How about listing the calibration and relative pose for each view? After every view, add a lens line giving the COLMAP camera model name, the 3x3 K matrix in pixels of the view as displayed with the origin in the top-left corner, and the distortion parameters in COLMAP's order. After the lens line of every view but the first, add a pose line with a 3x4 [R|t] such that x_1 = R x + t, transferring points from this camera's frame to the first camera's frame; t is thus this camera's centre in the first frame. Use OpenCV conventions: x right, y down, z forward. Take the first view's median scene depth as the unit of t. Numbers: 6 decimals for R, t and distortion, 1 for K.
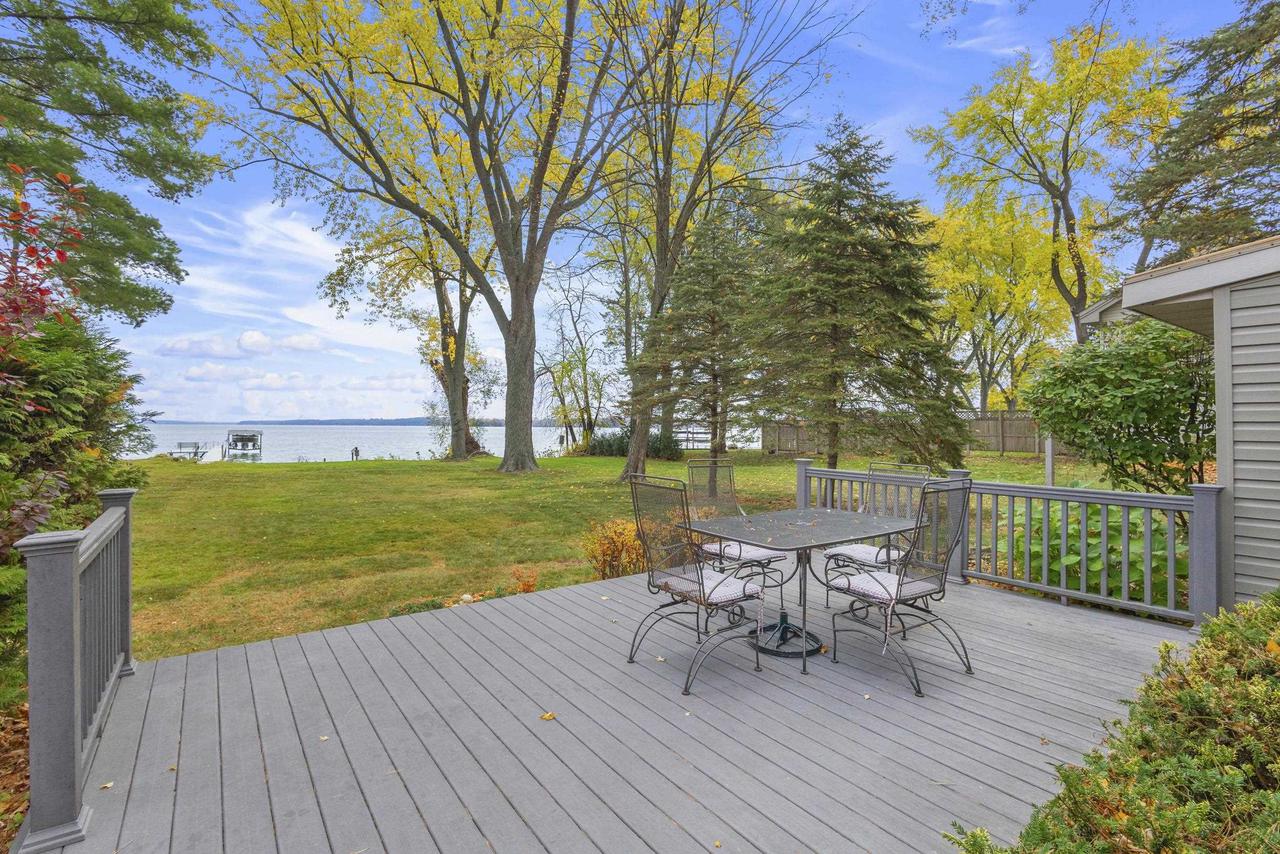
lens RADIAL K [[597.9, 0, 638.6], [0, 597.9, 418.1], [0, 0, 1]] dist [0.011587, -0.001331]
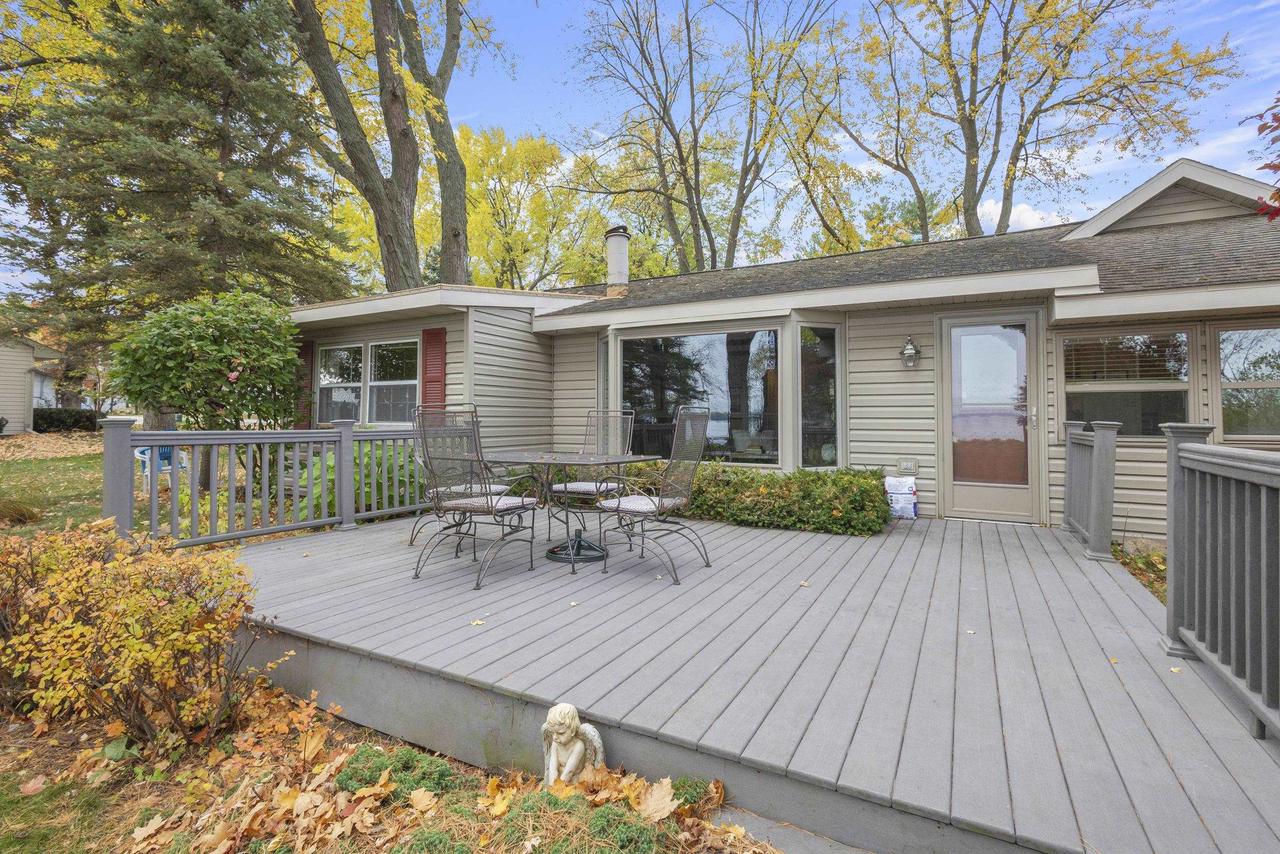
lens RADIAL K [[590.9, 0, 640.1], [0, 590.9, 423.8], [0, 0, 1]] dist [0.009935, -0.000949]
pose [[-0.425879, -0.016175, 0.904635, -1.036329], [-0.012775, 0.999848, 0.011864, 0.123316], [-0.904690, -0.006504, -0.426021, 1.679229]]
